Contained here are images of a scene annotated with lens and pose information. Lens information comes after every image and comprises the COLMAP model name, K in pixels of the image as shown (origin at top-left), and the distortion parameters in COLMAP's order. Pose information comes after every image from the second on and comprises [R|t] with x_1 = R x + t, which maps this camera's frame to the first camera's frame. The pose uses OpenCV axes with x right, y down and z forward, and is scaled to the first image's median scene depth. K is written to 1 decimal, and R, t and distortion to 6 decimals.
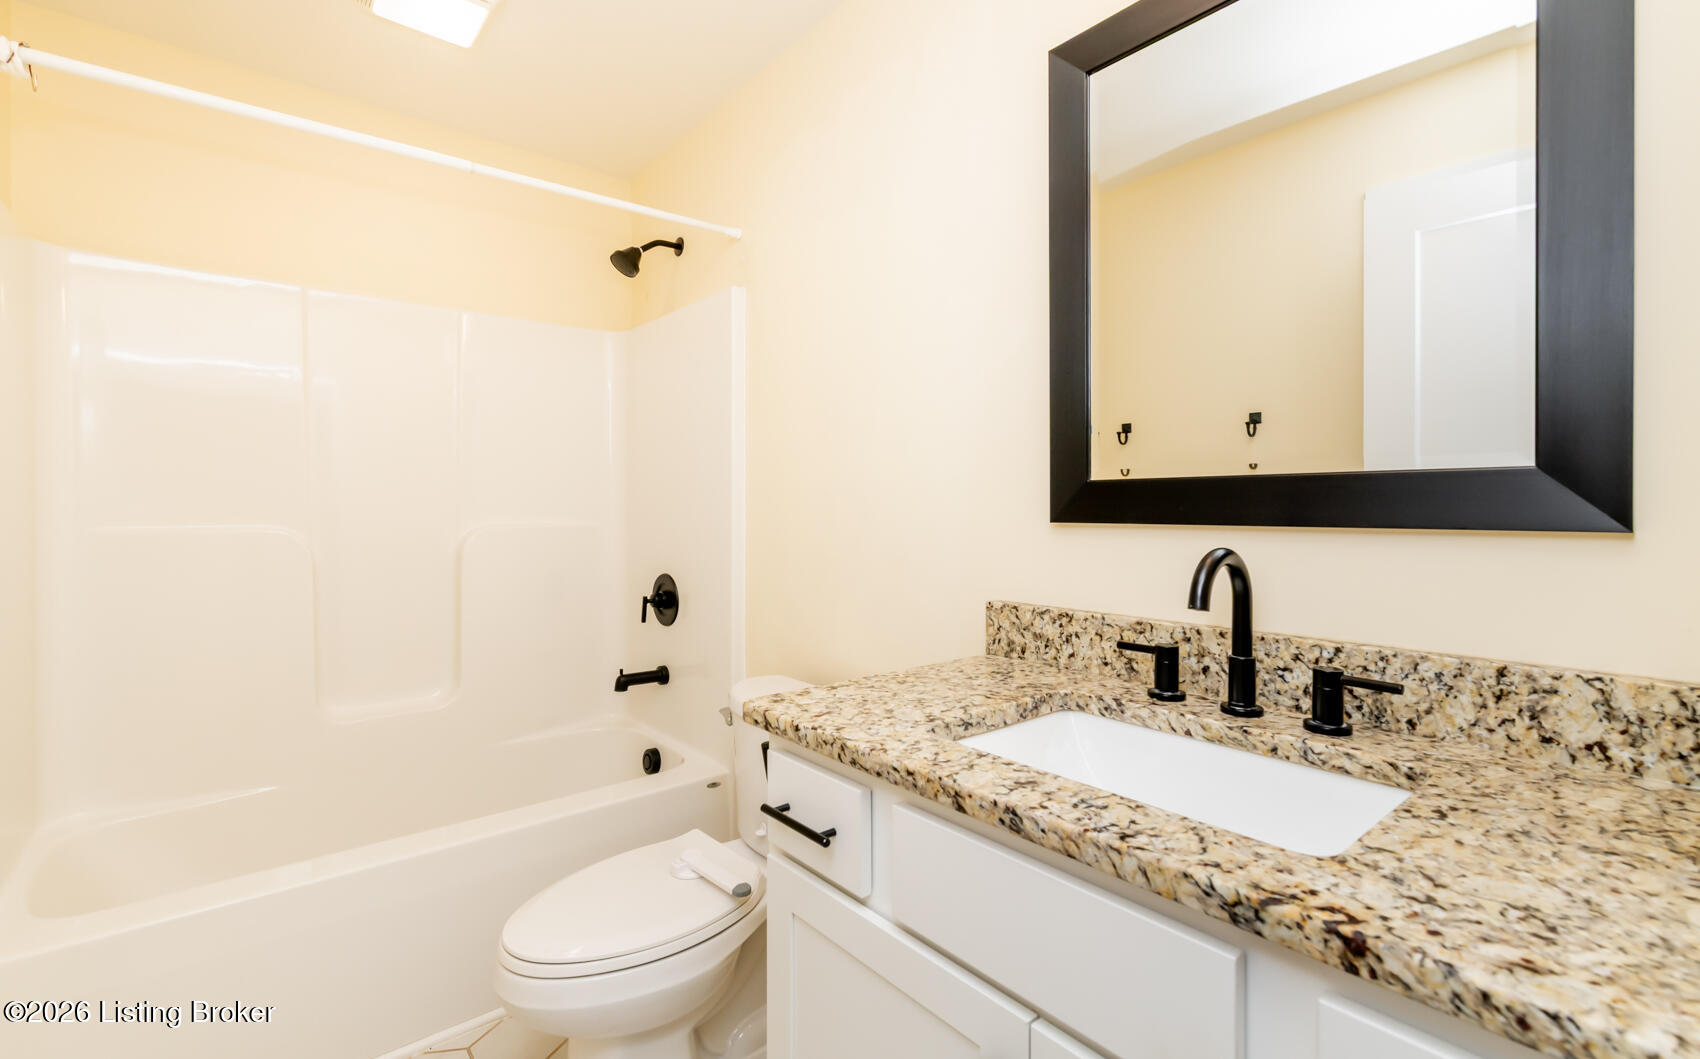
lens RADIAL K [[747.9, 0, 844.1], [0, 747.9, 519.0], [0, 0, 1]] dist [0.003078, -0.000781]
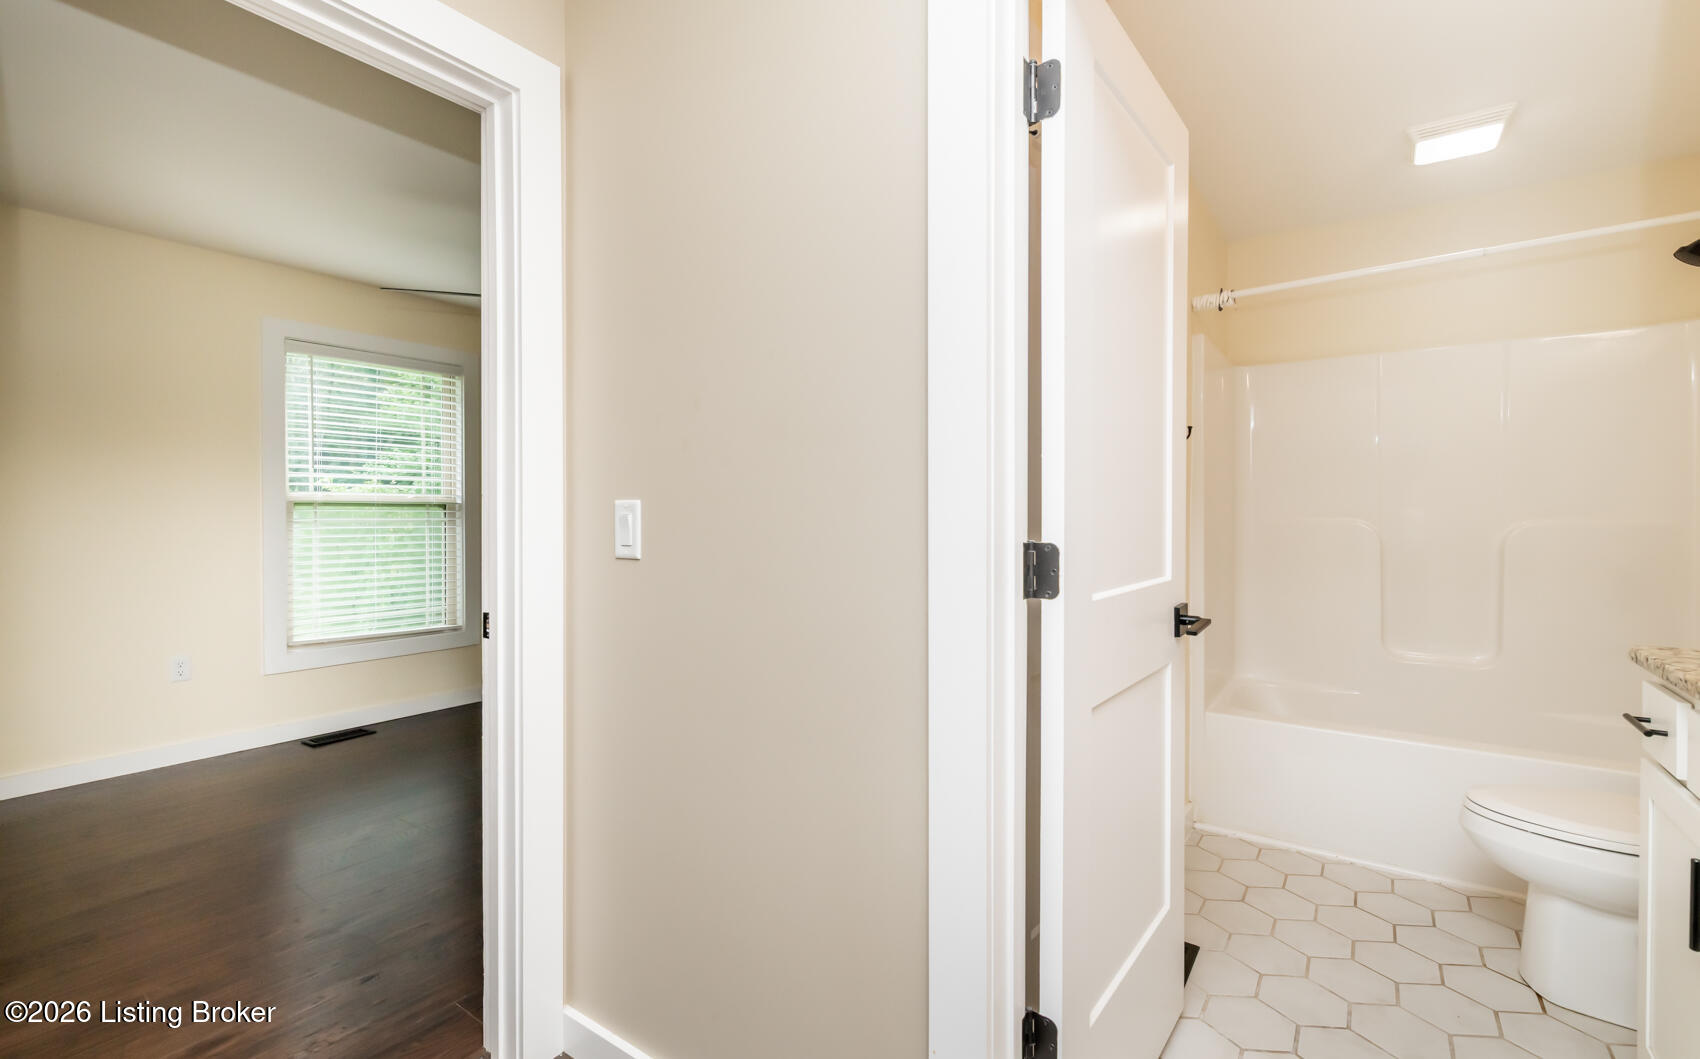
lens RADIAL K [[747.9, 0, 847.7], [0, 747.9, 512.0], [0, 0, 1]] dist [0.003078, -0.000781]
pose [[0.279695, 0.013460, -0.959994, 0.342047], [-0.012636, 0.999867, 0.010338, 0.000129], [0.960006, 0.009239, 0.279828, -0.337180]]
